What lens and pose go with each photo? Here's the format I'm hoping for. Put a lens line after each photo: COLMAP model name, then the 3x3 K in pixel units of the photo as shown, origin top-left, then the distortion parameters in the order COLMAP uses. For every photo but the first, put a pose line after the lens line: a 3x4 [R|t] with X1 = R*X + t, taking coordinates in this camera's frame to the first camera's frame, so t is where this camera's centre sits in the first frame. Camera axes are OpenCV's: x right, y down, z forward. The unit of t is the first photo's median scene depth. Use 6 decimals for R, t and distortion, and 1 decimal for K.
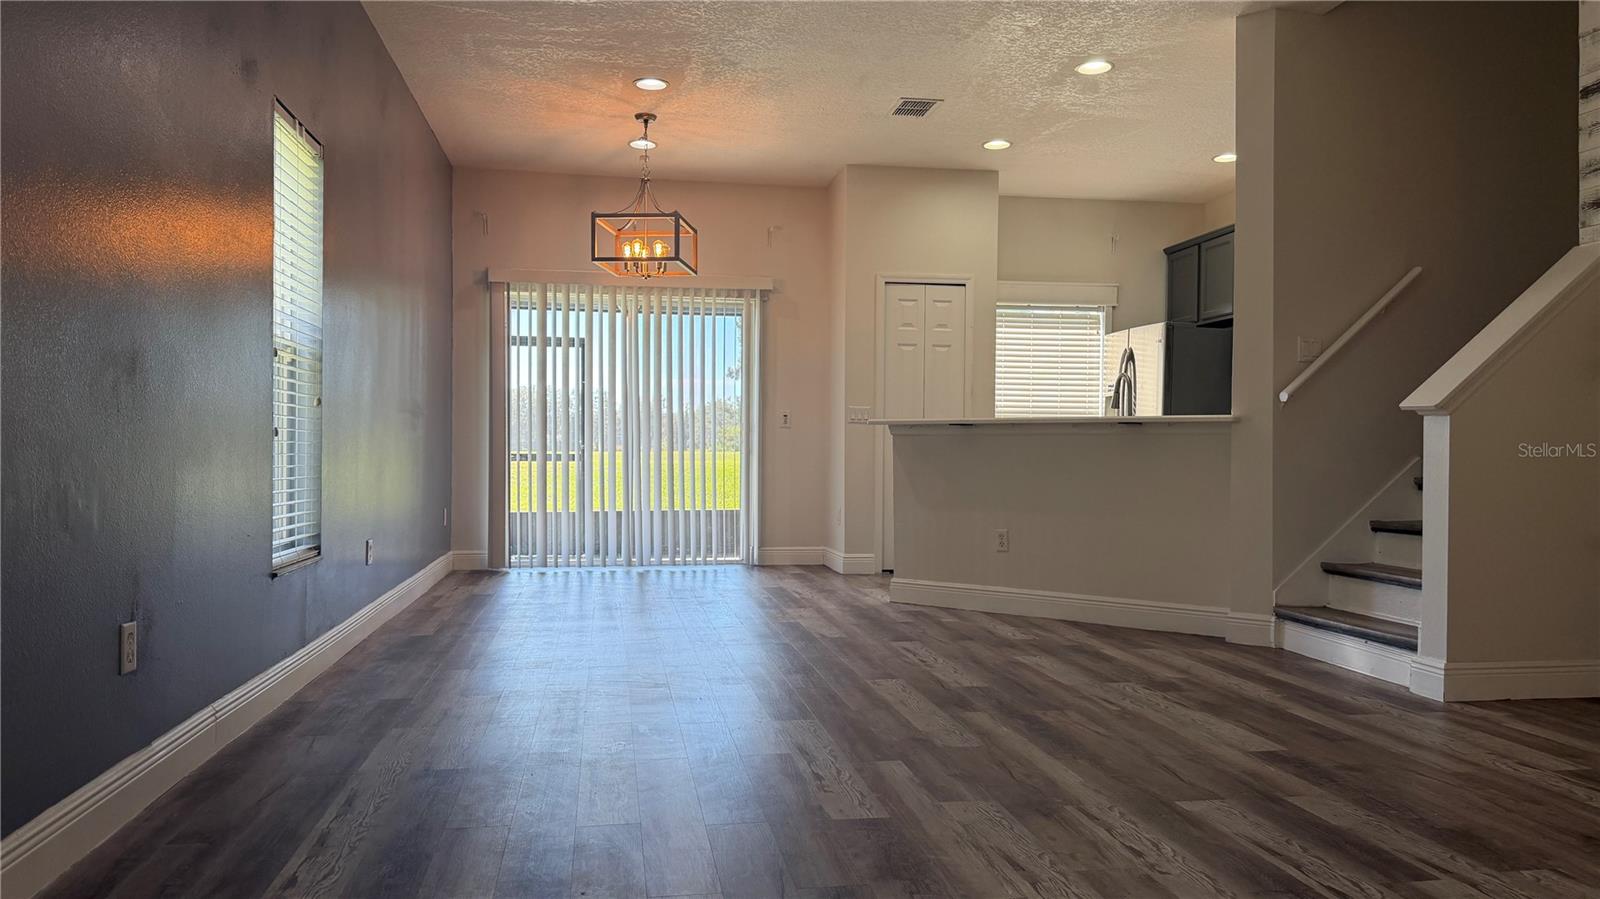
lens RADIAL K [[1122.2, 0, 798.6], [0, 1122.2, 451.0], [0, 0, 1]] dist [-0.003907, -0.001617]
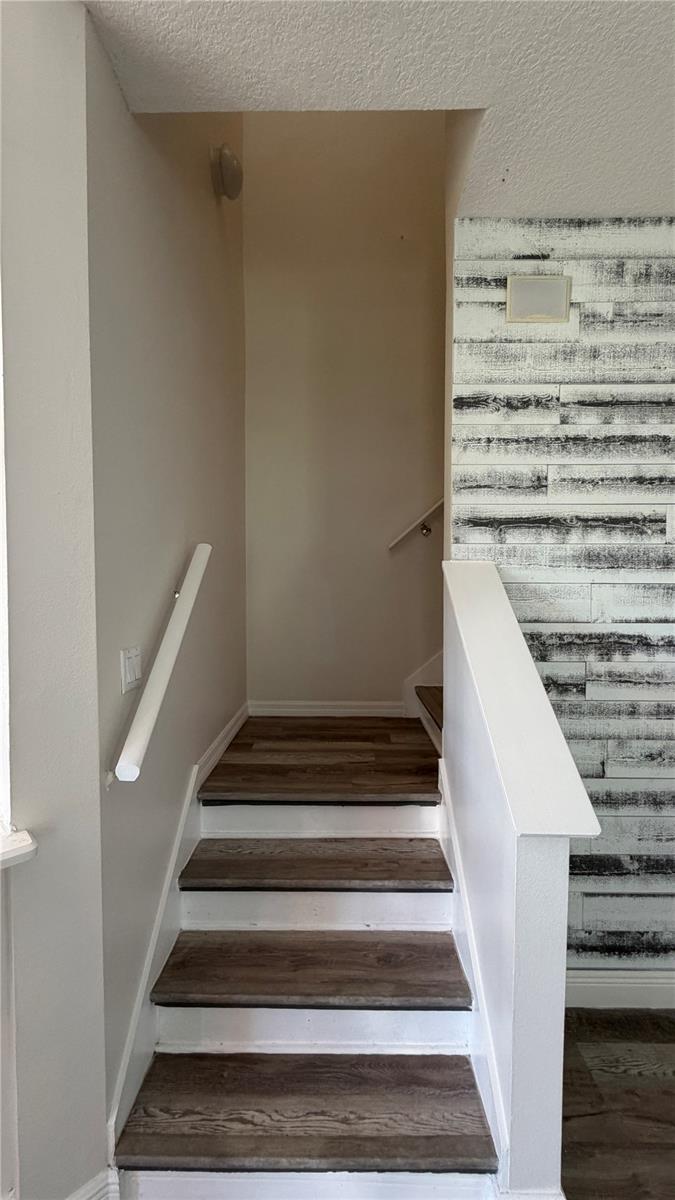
lens RADIAL K [[476.2, 0, 330.4], [0, 476.2, 606.4], [0, 0, 1]] dist [0.000638, 0.000606]
pose [[0.182909, -0.038994, 0.982356, 0.374197], [-0.001914, 0.999197, 0.040019, -0.220814], [-0.983128, -0.009200, 0.182687, 1.412634]]
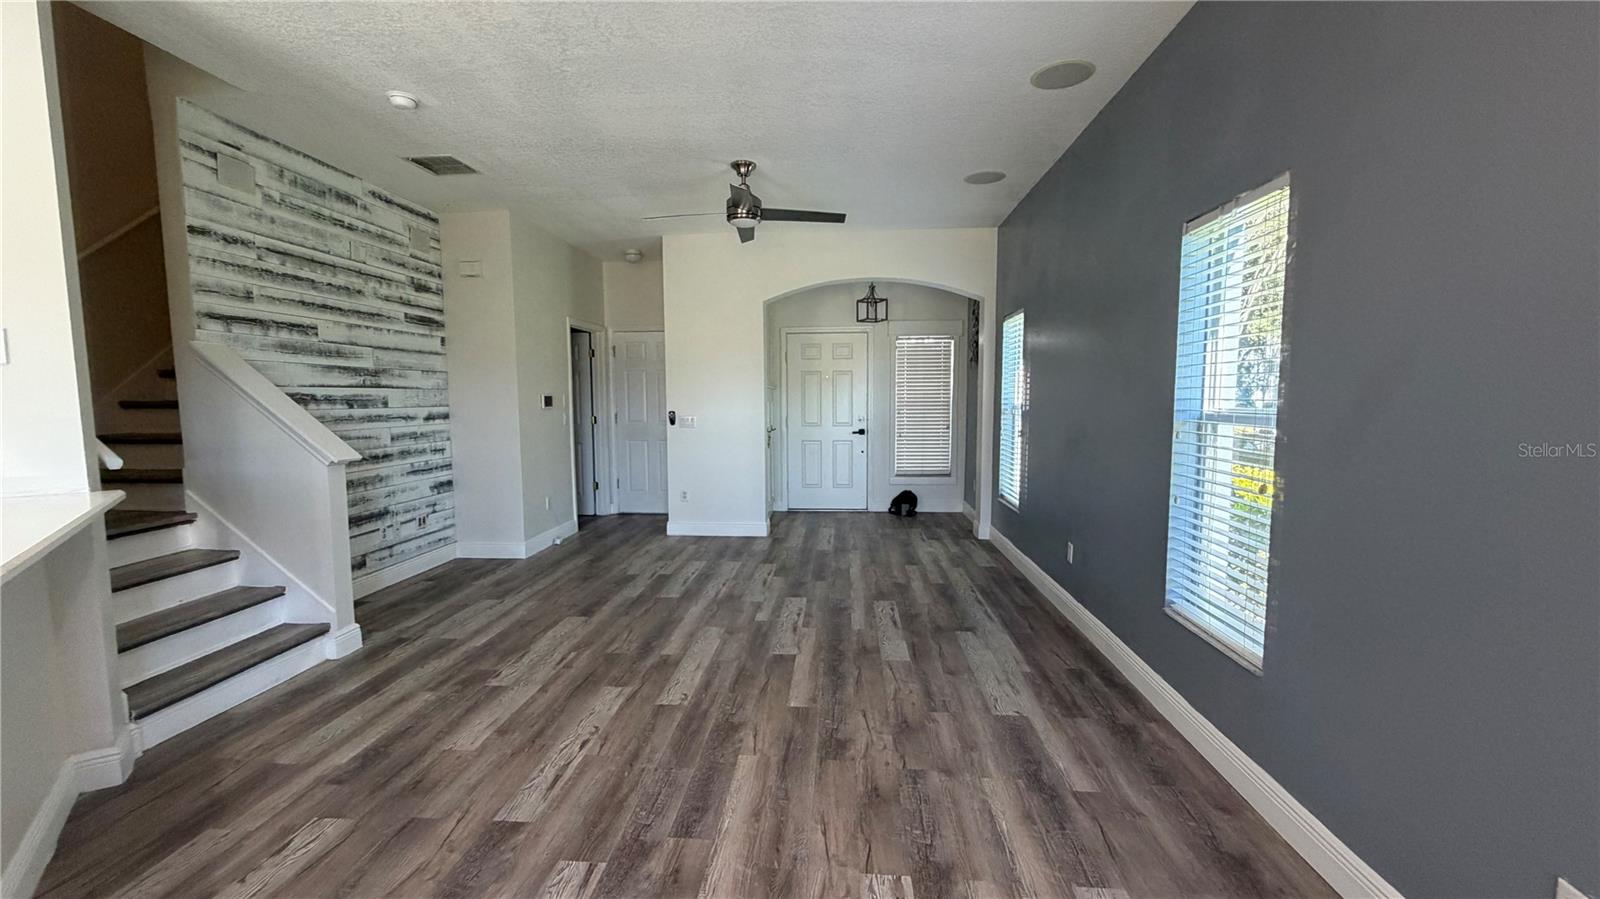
lens RADIAL K [[634.9, 0, 802.1], [0, 634.9, 451.9], [0, 0, 1]] dist [0.000638, 0.000606]
pose [[-0.971556, -0.020008, 0.235965, -0.287138], [0.000579, 0.996221, 0.086858, -0.159257], [-0.236811, 0.084524, -0.967872, 2.184806]]
